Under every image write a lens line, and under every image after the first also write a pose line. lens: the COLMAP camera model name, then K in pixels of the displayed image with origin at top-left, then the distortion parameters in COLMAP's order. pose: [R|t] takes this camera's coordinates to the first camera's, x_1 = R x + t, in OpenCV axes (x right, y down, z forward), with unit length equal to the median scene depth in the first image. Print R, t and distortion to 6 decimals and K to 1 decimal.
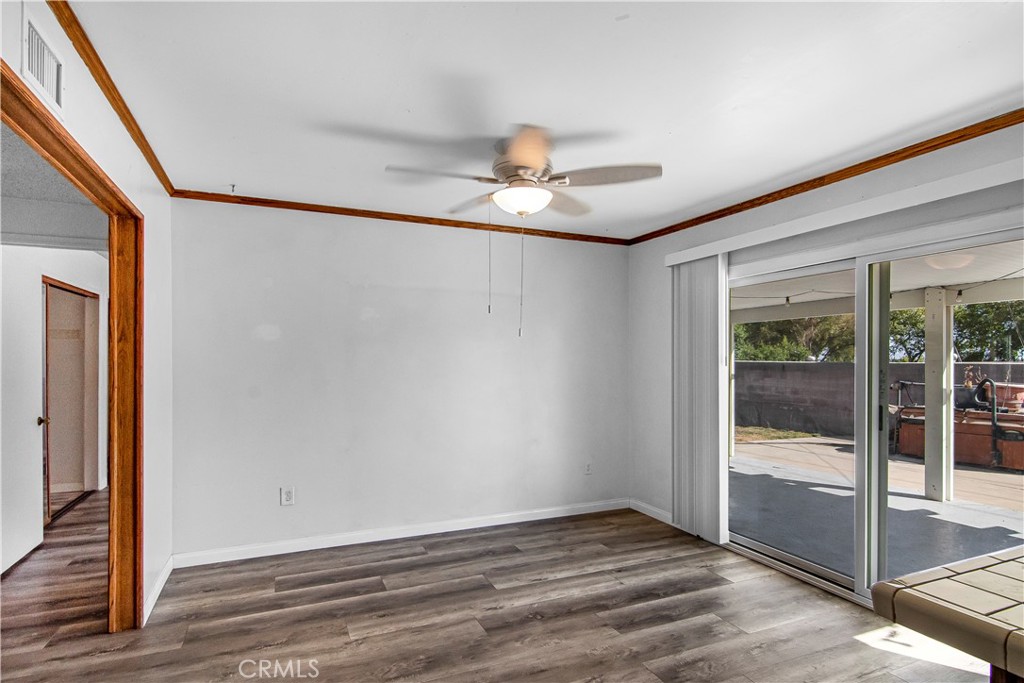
lens RADIAL K [[513.8, 0, 490.8], [0, 513.8, 363.8], [0, 0, 1]] dist [-0.000463, -0.000136]
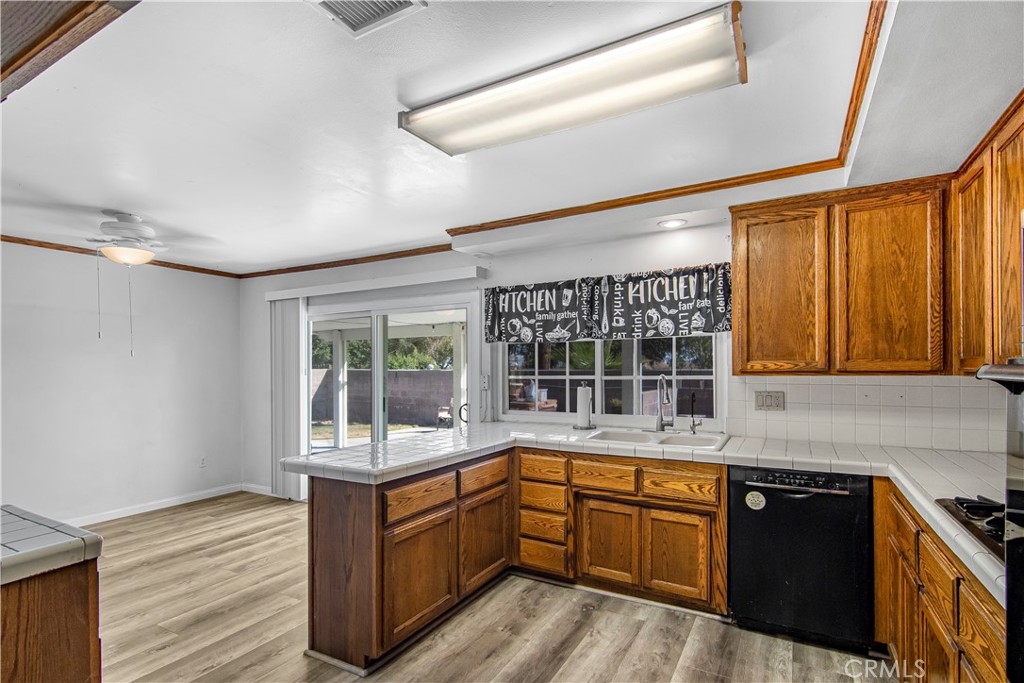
lens RADIAL K [[513.8, 0, 490.8], [0, 513.8, 363.8], [0, 0, 1]] dist [-0.000463, -0.000136]
pose [[0.799099, -0.006631, 0.601163, 0.007565], [0.016688, 0.999799, -0.011154, -0.003827], [-0.600968, 0.018945, 0.799049, -0.445764]]
